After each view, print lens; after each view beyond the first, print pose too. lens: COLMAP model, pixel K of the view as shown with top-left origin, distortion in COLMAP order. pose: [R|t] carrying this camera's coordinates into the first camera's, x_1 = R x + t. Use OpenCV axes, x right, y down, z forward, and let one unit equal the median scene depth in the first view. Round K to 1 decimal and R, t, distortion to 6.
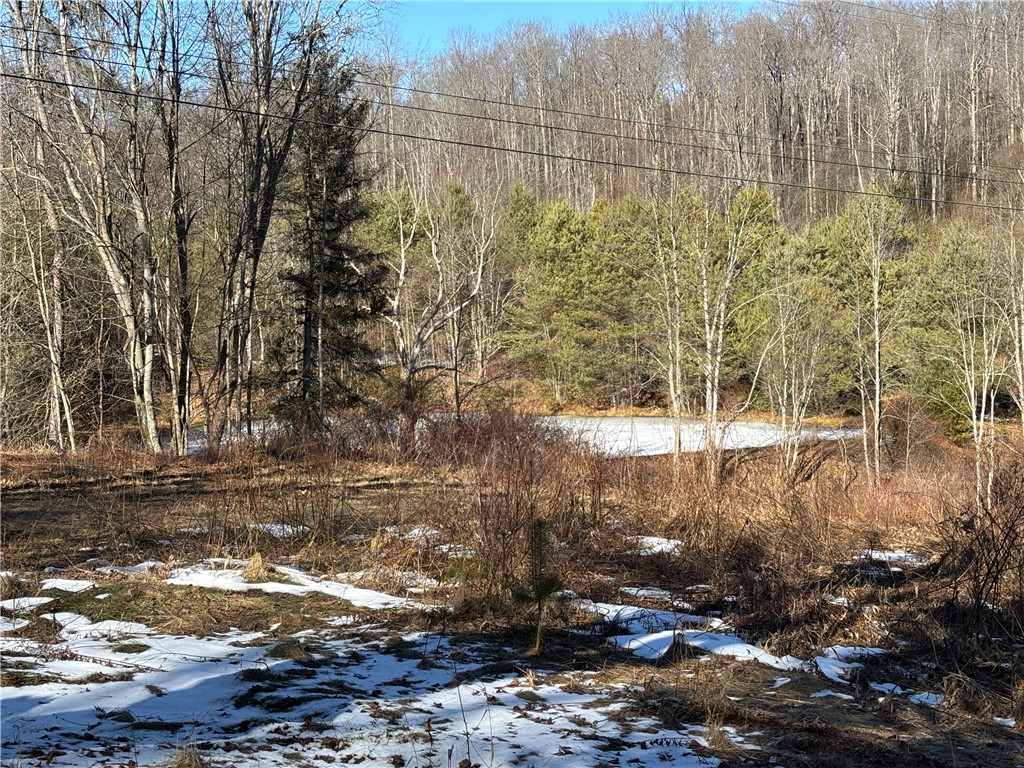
lens RADIAL K [[1580.6, 0, 511.9], [0, 1580.6, 383.9], [0, 0, 1]] dist [-0.000629, 0.000000]
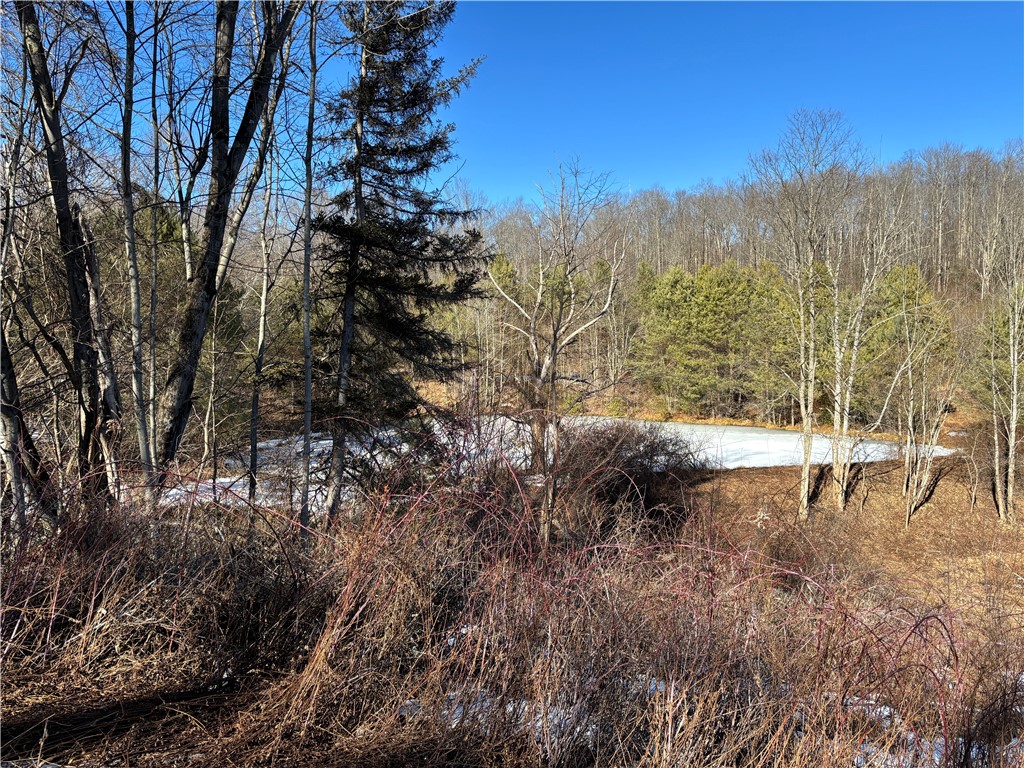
lens RADIAL K [[767.9, 0, 505.2], [0, 767.9, 386.9], [0, 0, 1]] dist [0.011719, 0.000358]
pose [[0.985710, 0.035204, -0.164729, -0.001719], [-0.037183, 0.999268, -0.008944, 0.001233], [0.164293, 0.014942, 0.986298, 0.330165]]
